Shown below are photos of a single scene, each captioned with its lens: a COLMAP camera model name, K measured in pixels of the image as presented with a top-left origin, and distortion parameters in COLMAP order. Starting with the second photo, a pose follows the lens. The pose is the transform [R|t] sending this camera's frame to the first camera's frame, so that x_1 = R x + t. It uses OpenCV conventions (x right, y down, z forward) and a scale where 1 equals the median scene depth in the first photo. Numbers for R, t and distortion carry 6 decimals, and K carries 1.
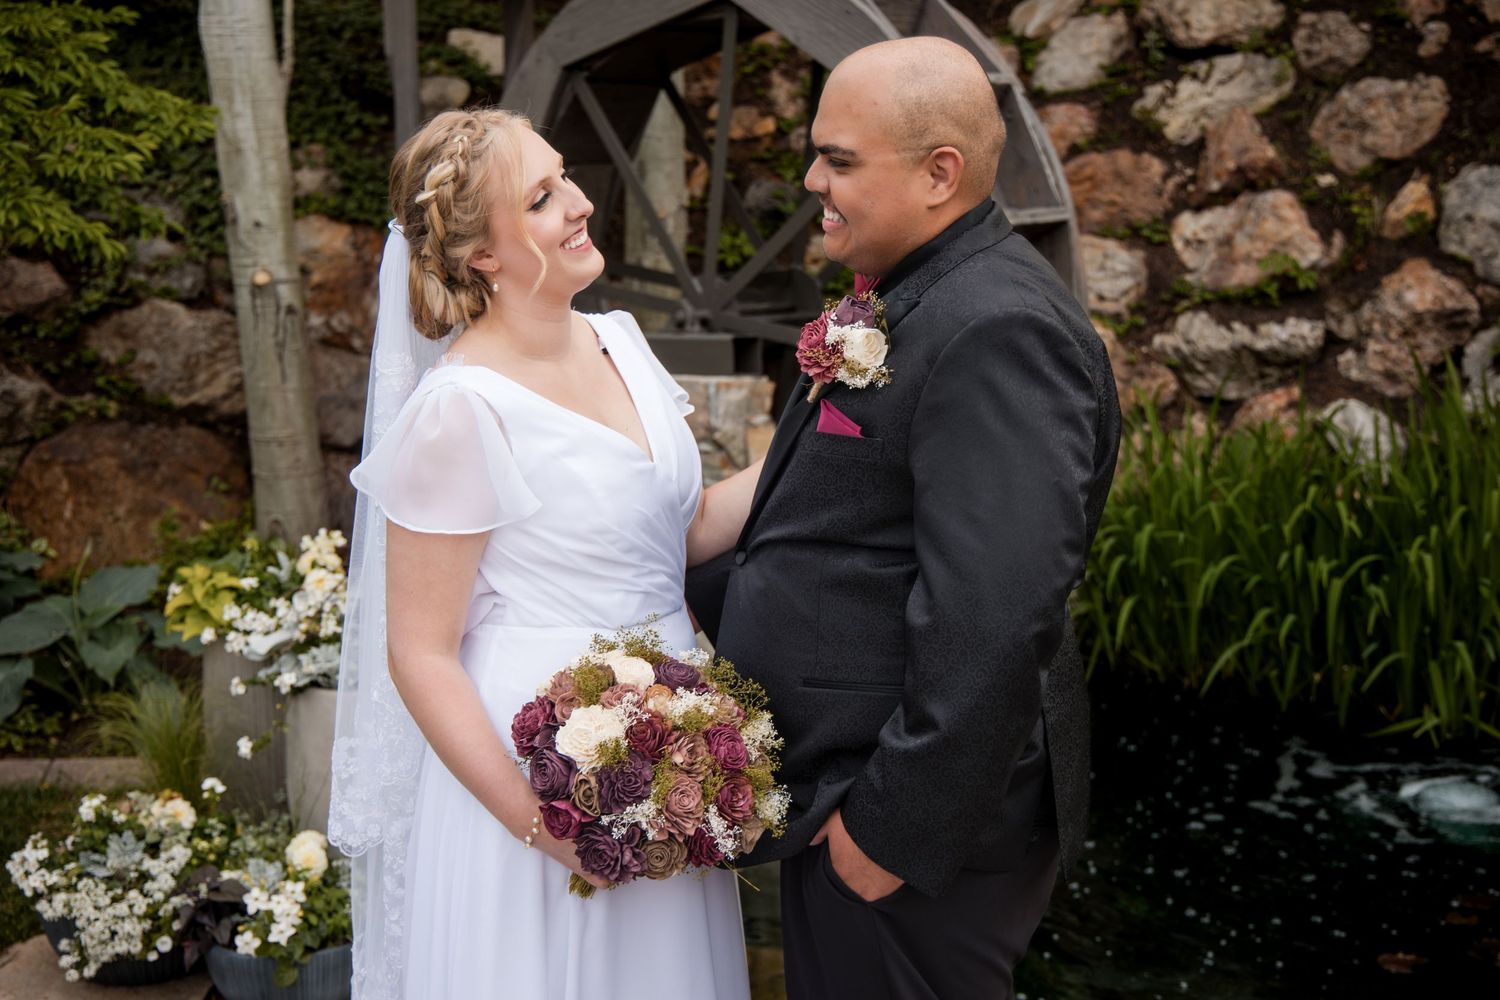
lens RADIAL K [[1961.9, 0, 750.8], [0, 1961.9, 506.2], [0, 0, 1]] dist [0.154273, 0.000000]
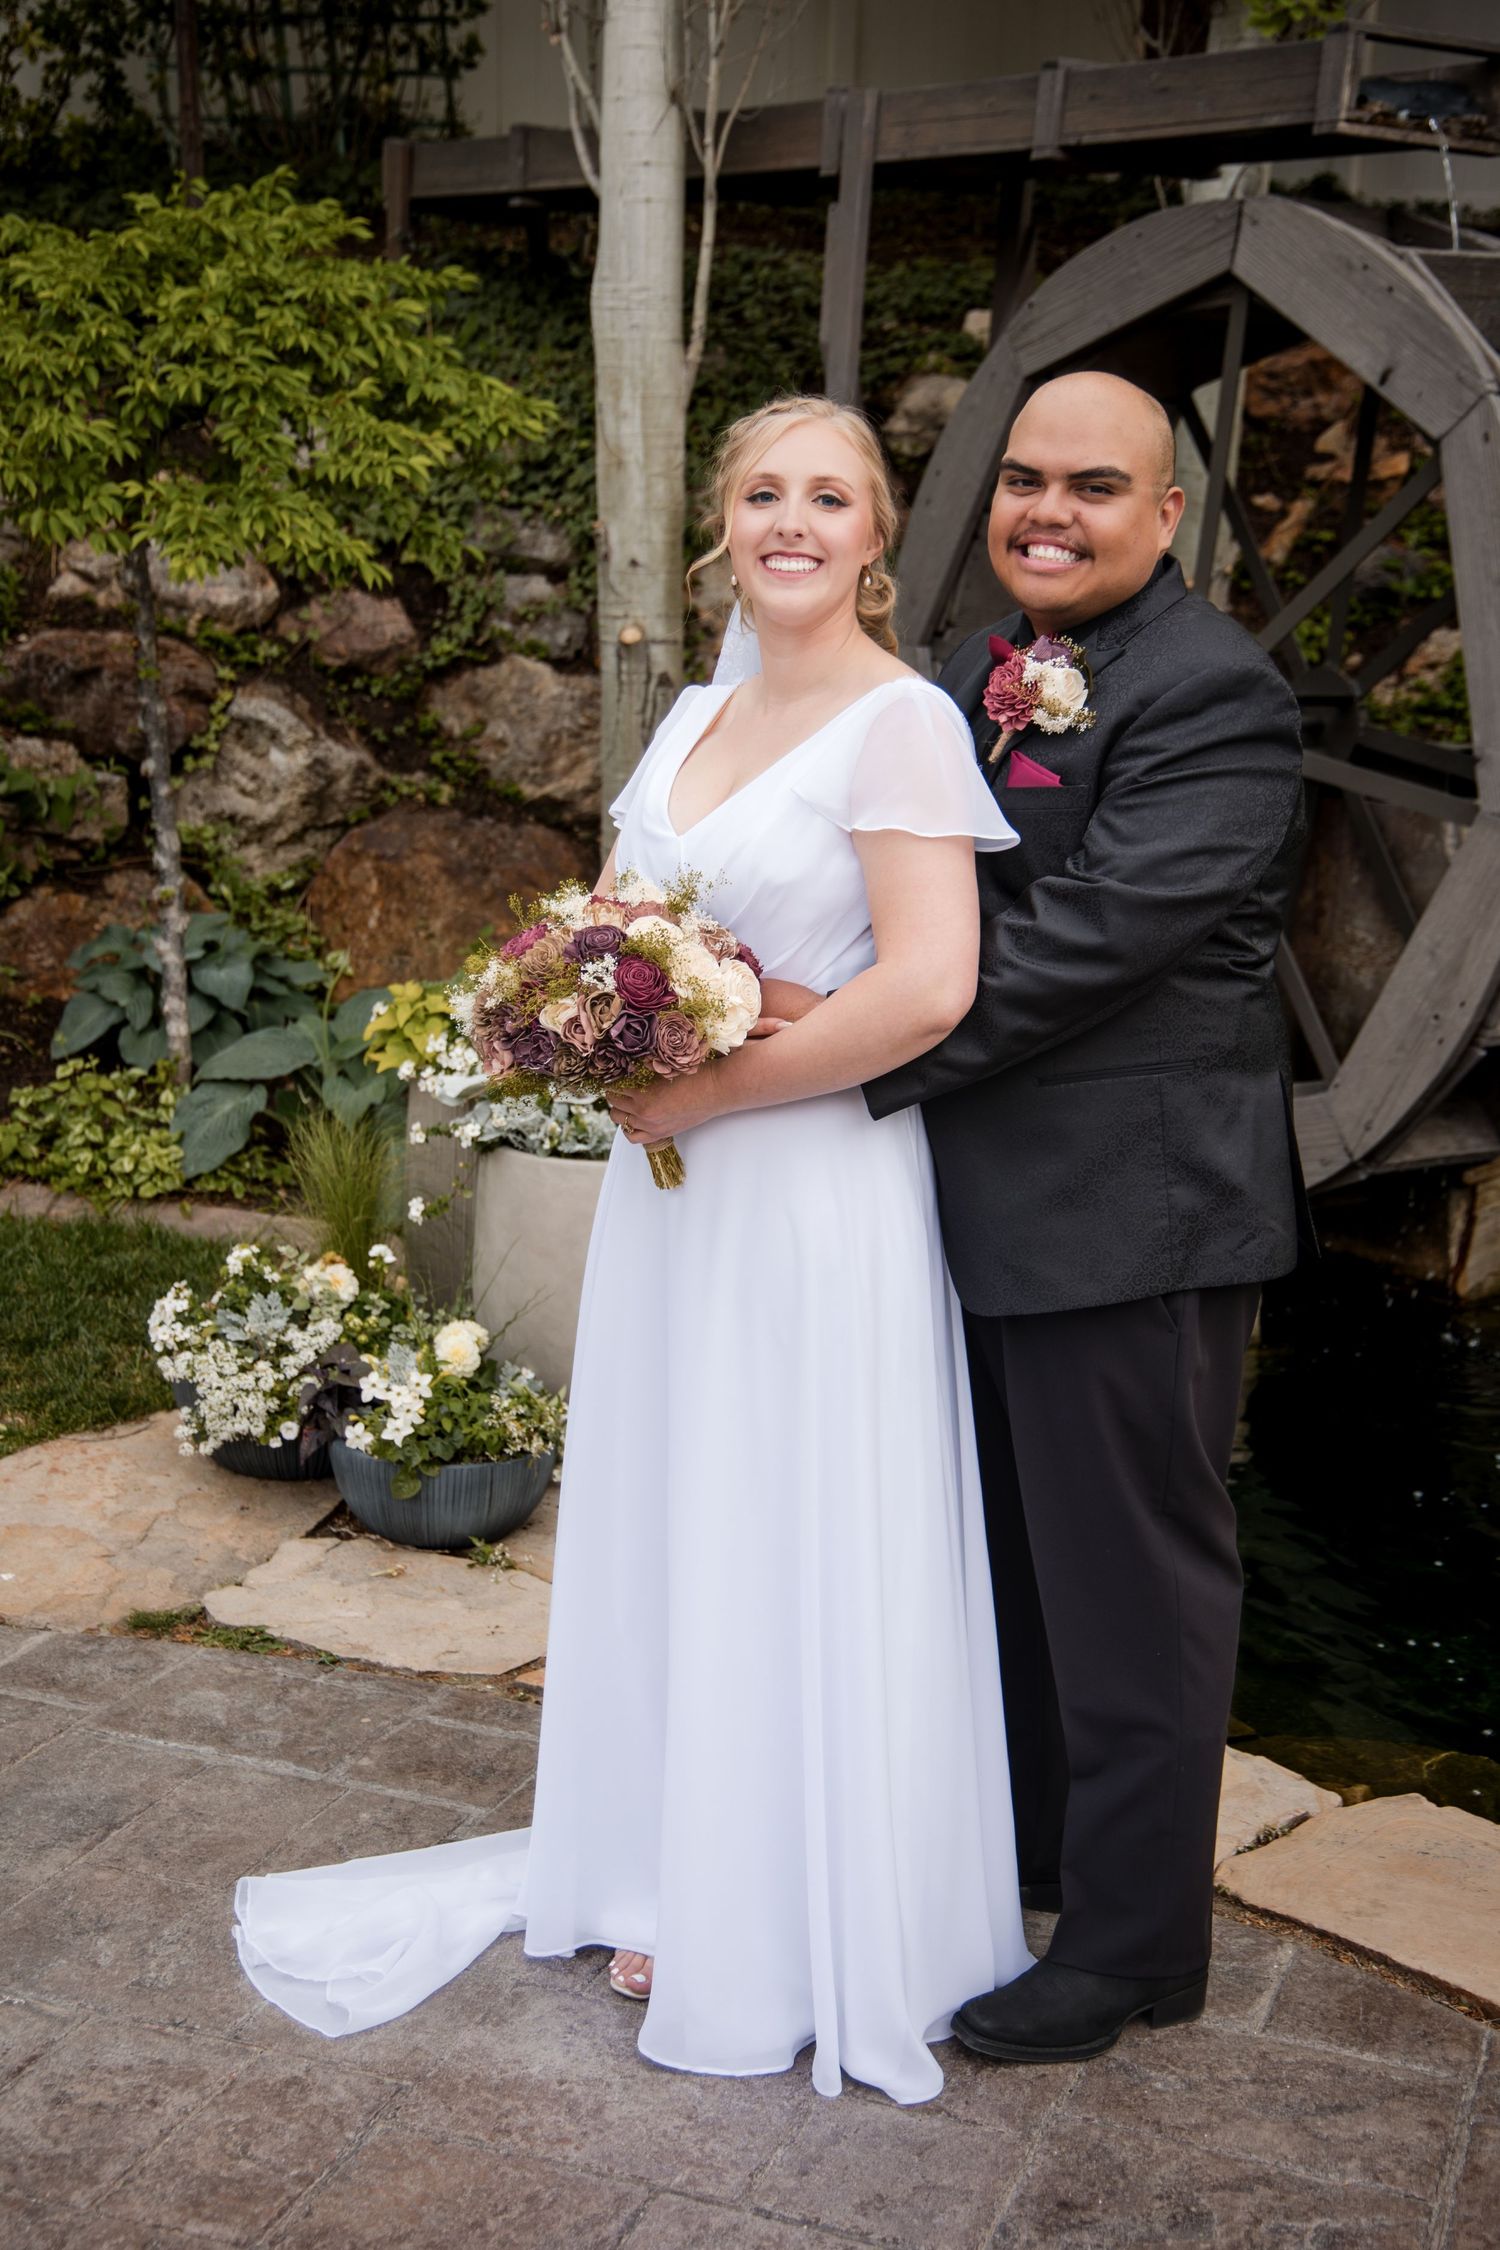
lens RADIAL K [[2816.6, 0, 729.4], [0, 2816.6, 1131.1], [0, 0, 1]] dist [0.127639, 0.000000]
pose [[0.957891, 0.117855, -0.261832, 0.086540], [-0.106344, 0.992651, 0.057756, 0.005983], [0.266714, -0.027480, 0.963384, -0.032077]]
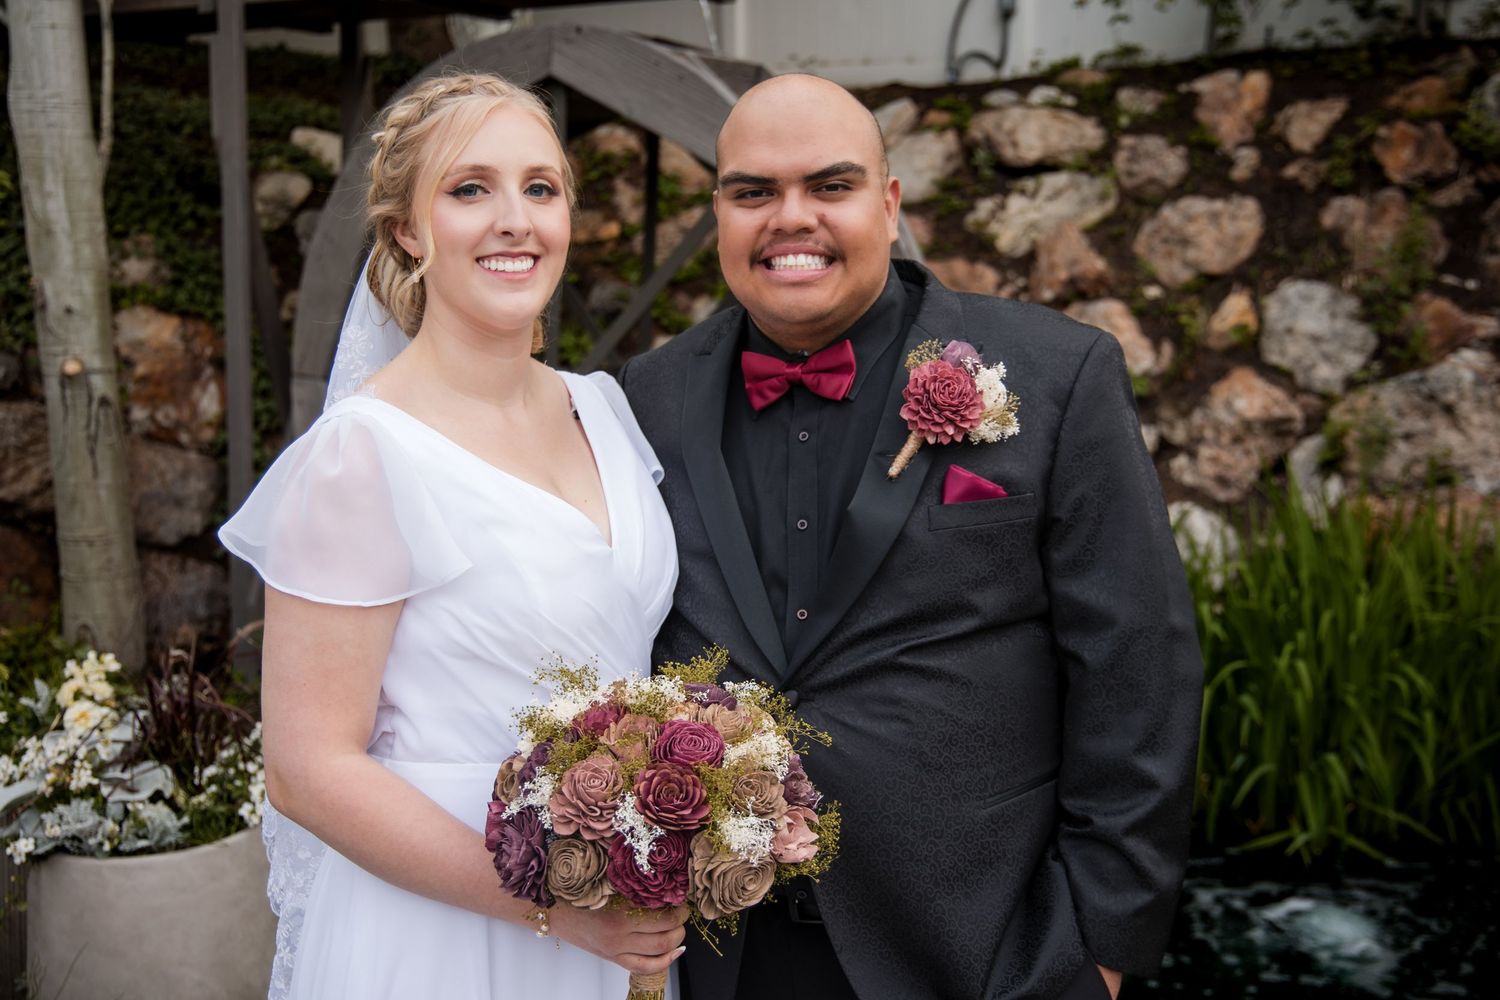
lens RADIAL K [[1718.0, 0, 761.7], [0, 1718.0, 498.9], [0, 0, 1]] dist [0.119323, 0.000000]
pose [[0.994815, 0.005912, 0.101525, -0.005099], [-0.000782, 0.998724, -0.050494, -0.010425], [-0.101694, 0.050153, 0.993551, 0.133567]]
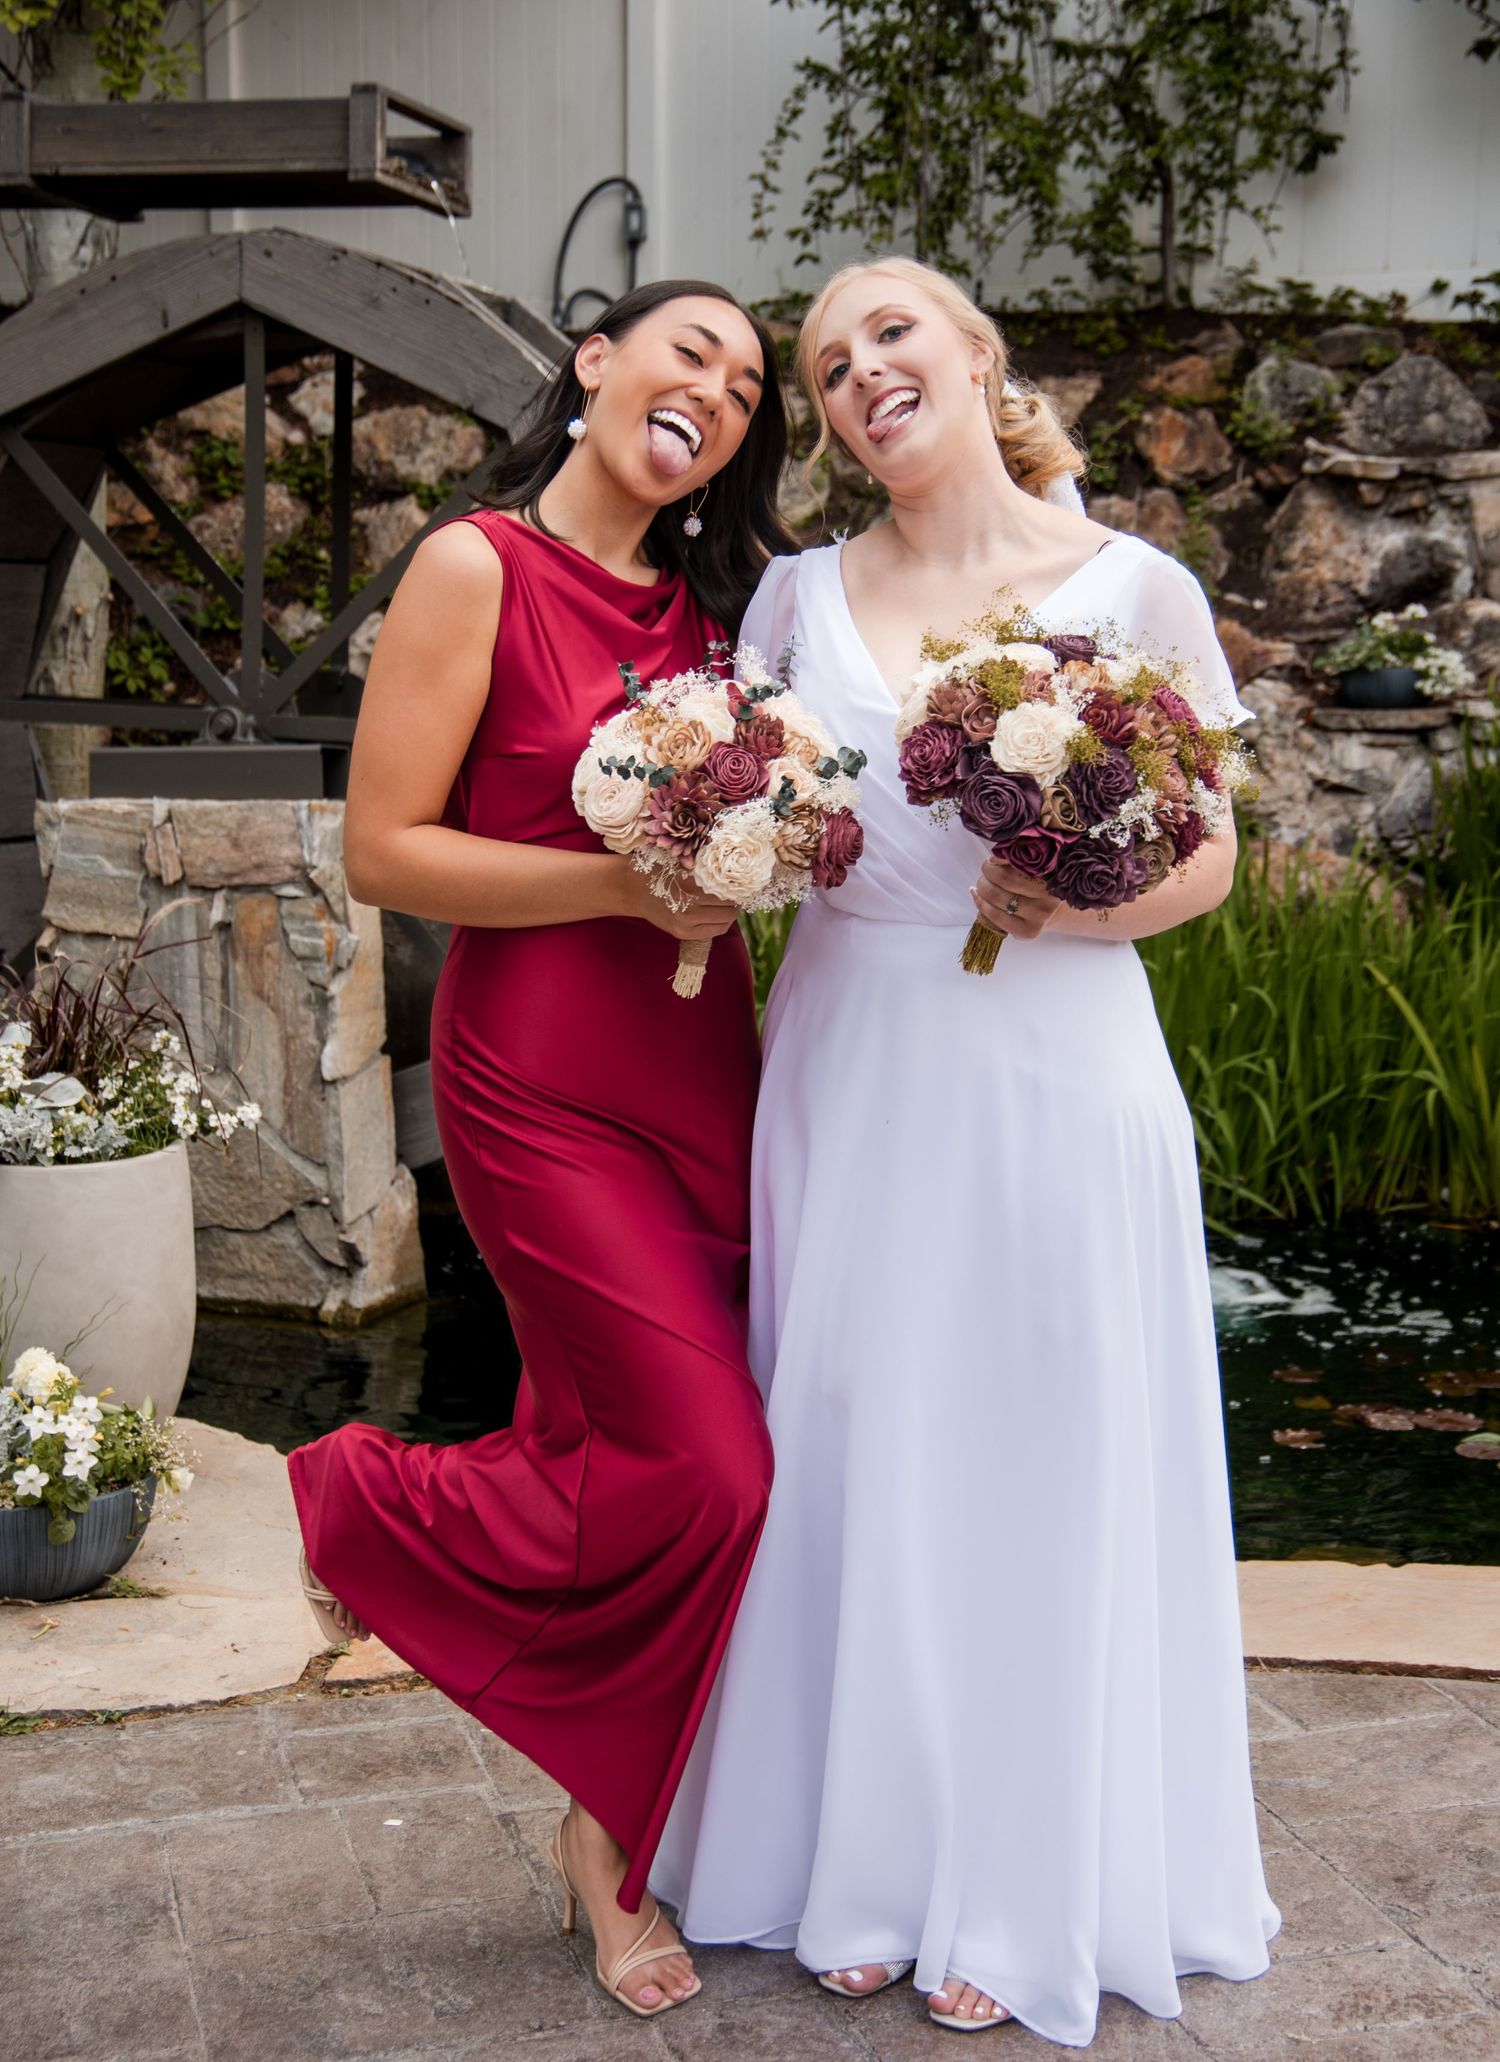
lens RADIAL K [[2683.6, 0, 720.3], [0, 2683.6, 1018.4], [0, 0, 1]] dist [0.059812, 0.000000]
pose [[0.936868, -0.015765, 0.349328, -0.172474], [0.029662, 0.998965, -0.034469, 0.043947], [-0.348423, 0.042655, 0.936366, -0.009588]]
